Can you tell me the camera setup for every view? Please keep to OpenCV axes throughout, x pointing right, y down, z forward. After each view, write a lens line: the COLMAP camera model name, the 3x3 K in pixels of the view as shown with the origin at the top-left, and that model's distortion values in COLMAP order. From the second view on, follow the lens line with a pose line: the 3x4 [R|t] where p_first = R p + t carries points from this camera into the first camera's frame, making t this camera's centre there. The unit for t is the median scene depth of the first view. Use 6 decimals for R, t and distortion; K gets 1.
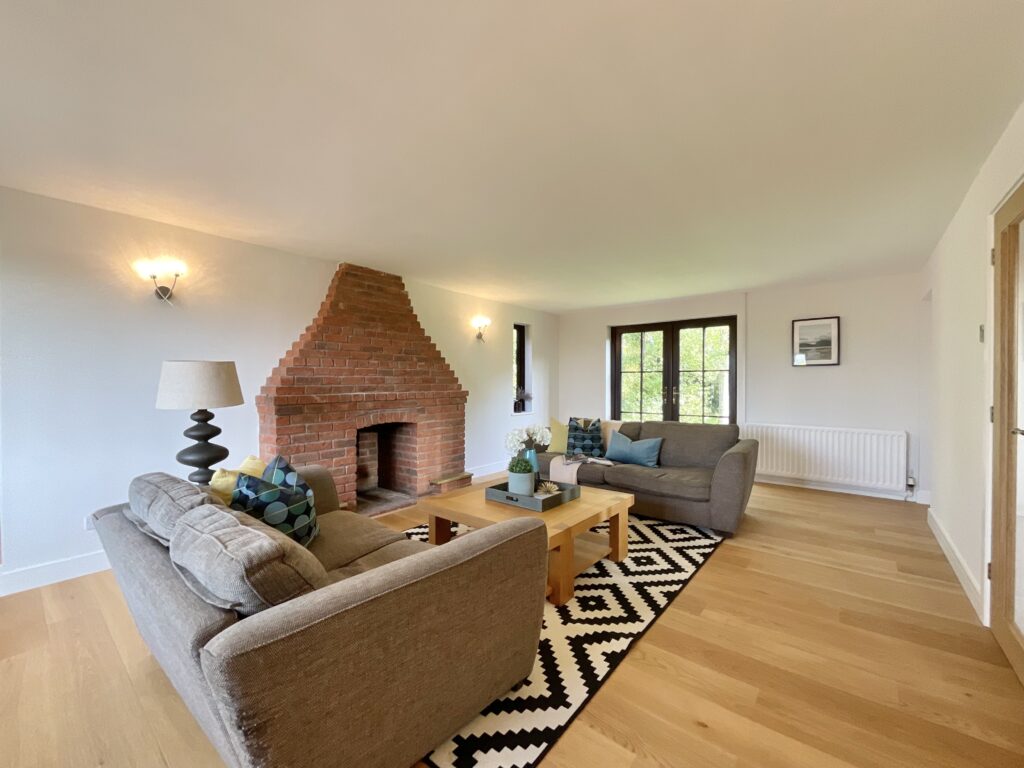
lens RADIAL K [[418.2, 0, 512.6], [0, 418.2, 385.4], [0, 0, 1]] dist [-0.001442, -0.000033]
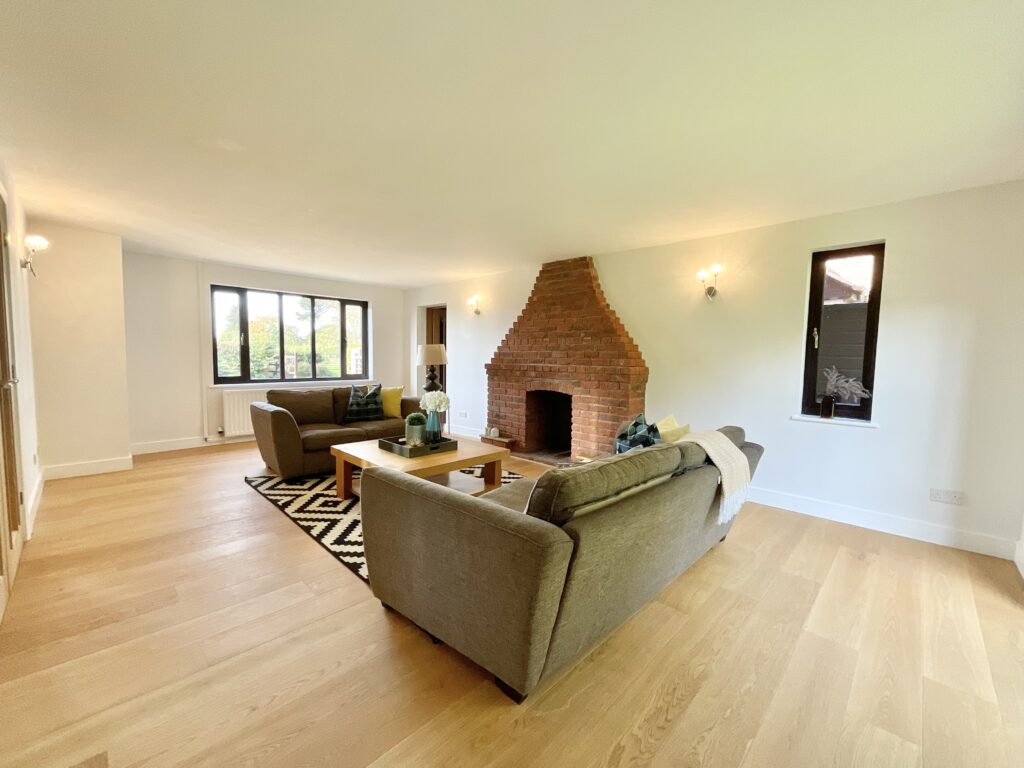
lens RADIAL K [[418.2, 0, 512.6], [0, 418.2, 385.4], [0, 0, 1]] dist [-0.001442, -0.000033]
pose [[-0.092672, 0.067521, -0.993405, 0.890992], [-0.024034, 0.997256, 0.070025, -0.005746], [0.995407, 0.030364, -0.090795, 1.003924]]
